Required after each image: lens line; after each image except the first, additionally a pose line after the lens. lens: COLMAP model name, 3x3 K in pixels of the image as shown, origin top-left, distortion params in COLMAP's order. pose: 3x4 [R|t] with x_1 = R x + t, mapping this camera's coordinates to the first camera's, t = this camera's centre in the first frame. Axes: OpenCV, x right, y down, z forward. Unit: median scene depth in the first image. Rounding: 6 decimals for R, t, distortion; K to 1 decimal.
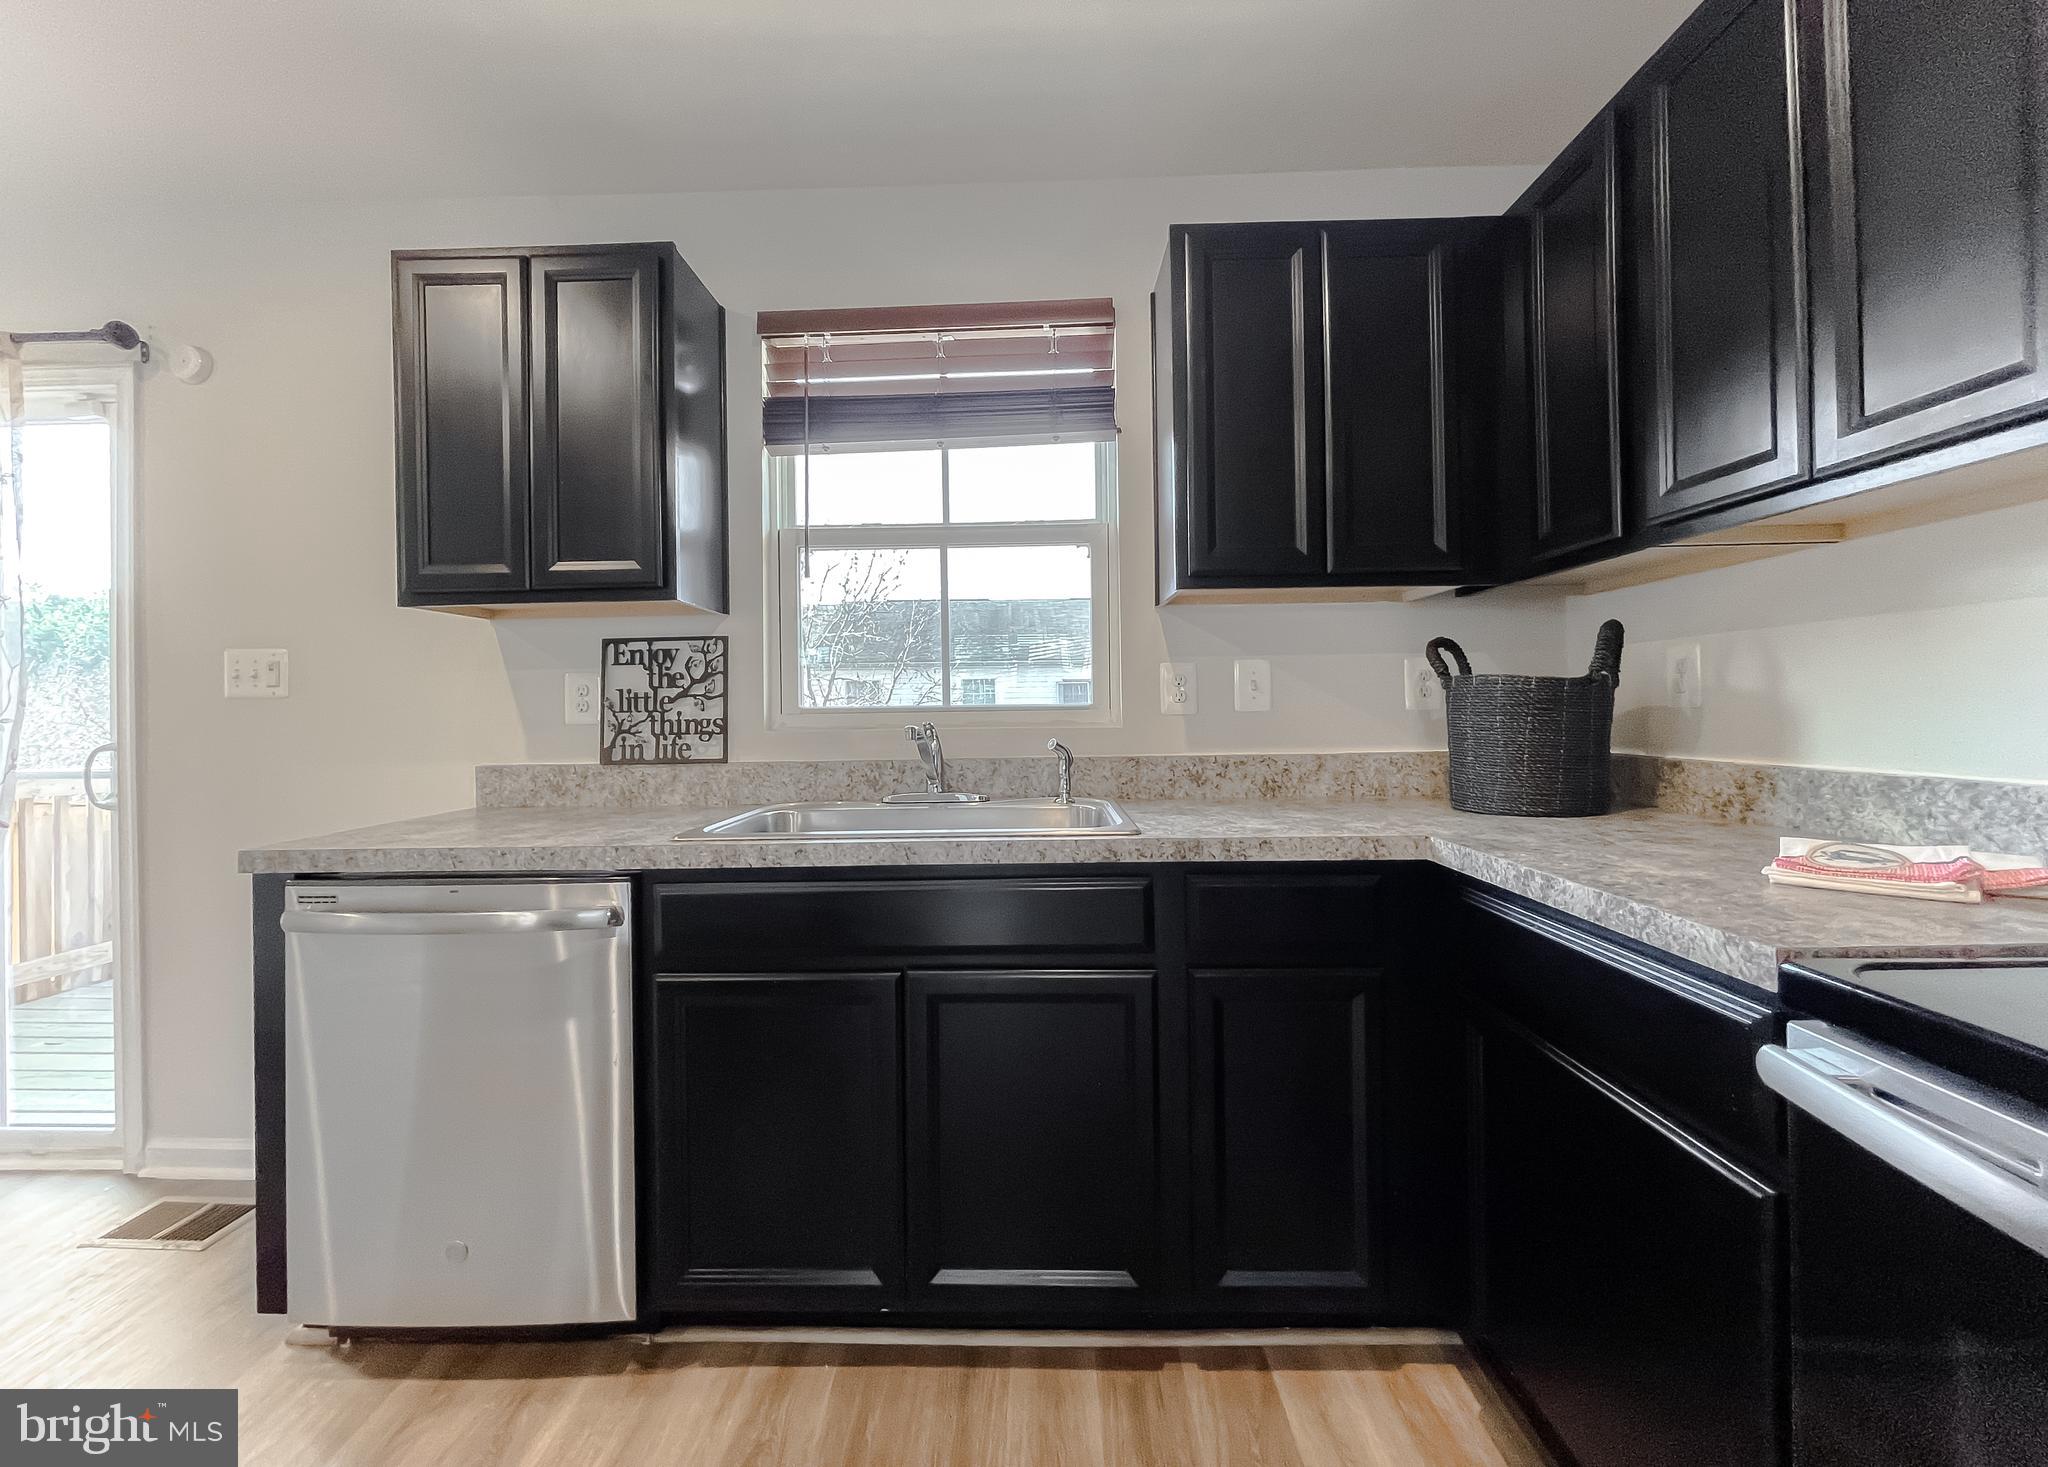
lens RADIAL K [[813.7, 0, 1017.6], [0, 813.7, 705.4], [0, 0, 1]] dist [-0.012587, -0.000101]
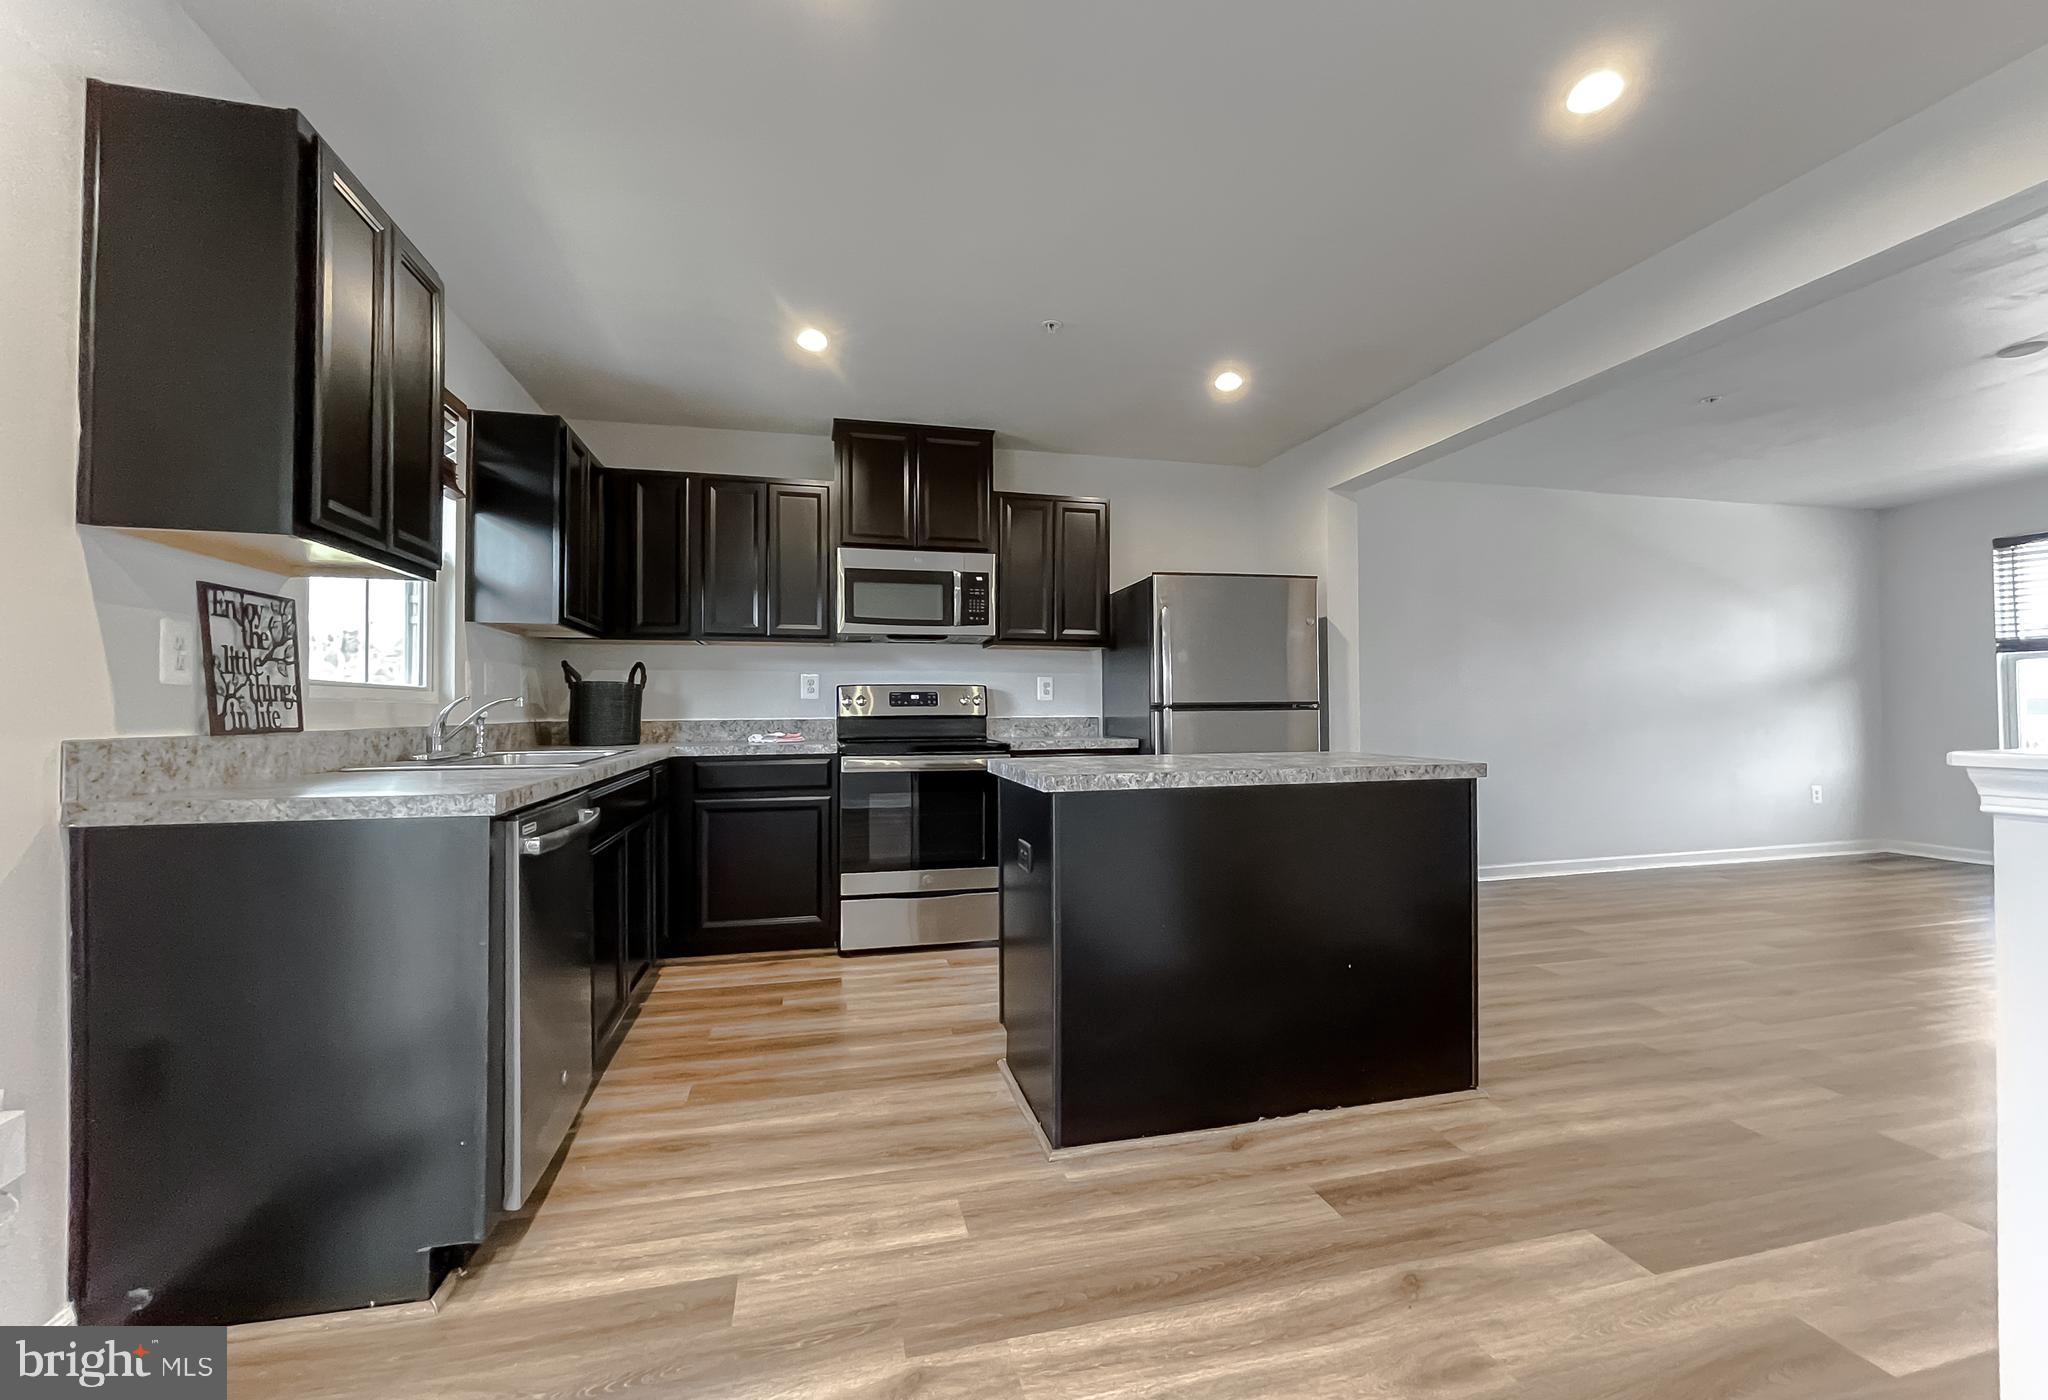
lens RADIAL K [[845.1, 0, 1032.1], [0, 845.1, 707.1], [0, 0, 1]] dist [-0.000316, 0.000158]
pose [[-0.267096, 0.019640, 0.963470, -1.552913], [0.004754, 0.999807, -0.019063, 0.064569], [-0.963658, -0.000511, -0.267138, 0.429502]]
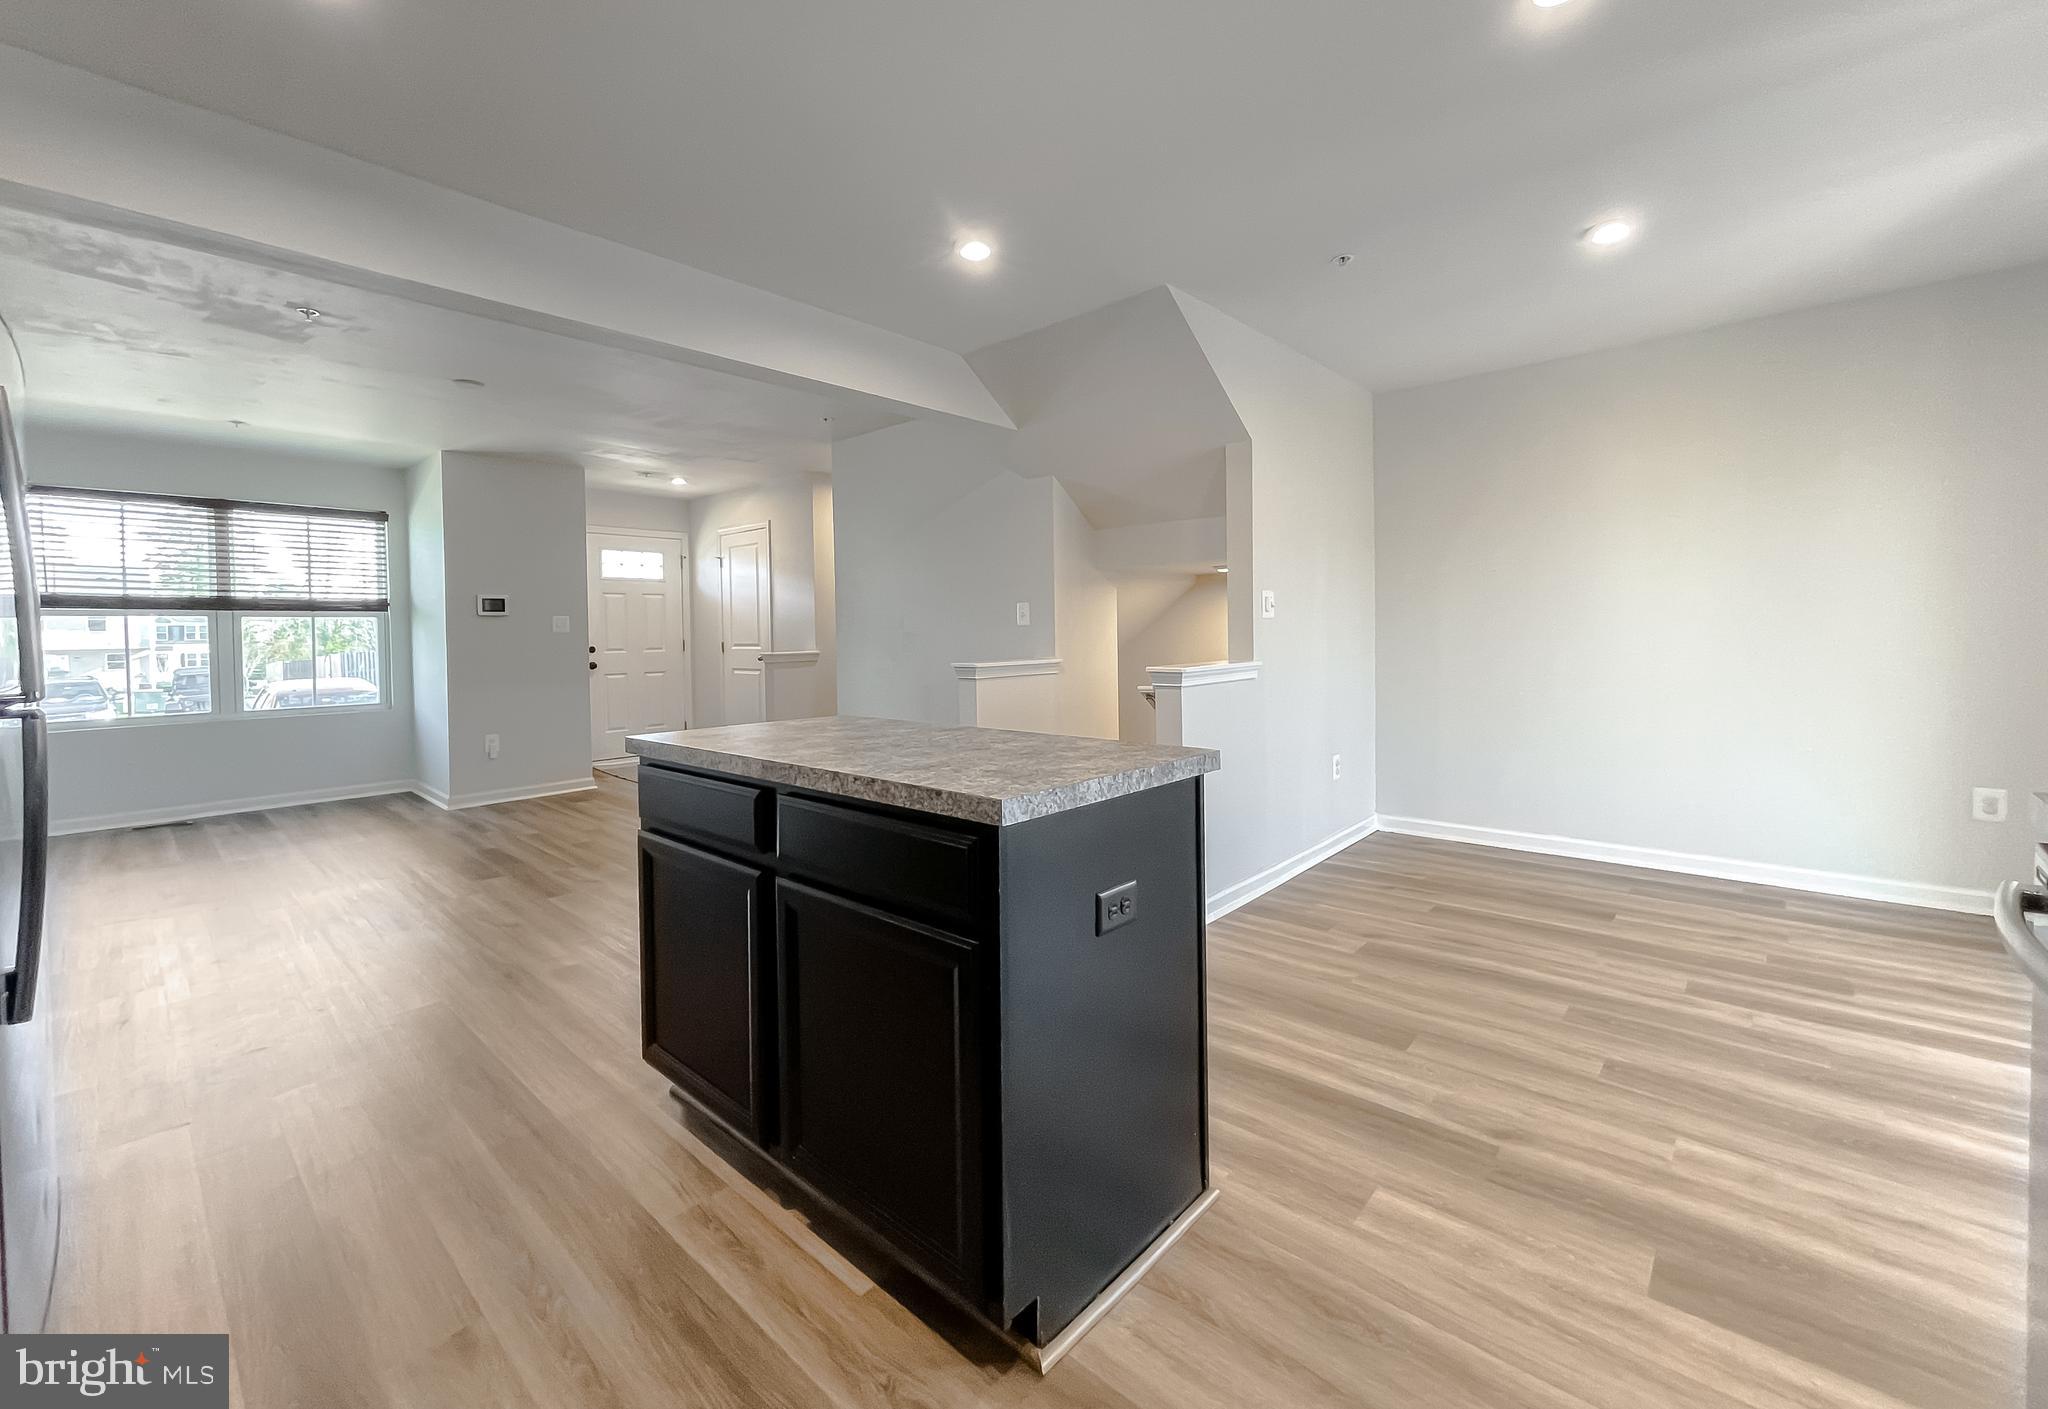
lens RADIAL K [[849.5, 0, 1013.0], [0, 849.5, 644.0], [0, 0, 1]] dist [-0.000161, 0.003951]
pose [[-0.661122, 0.037577, -0.749337, 0.196183], [0.031202, 0.999258, 0.022580, -0.005572], [0.749630, -0.008453, -0.661803, 0.565009]]
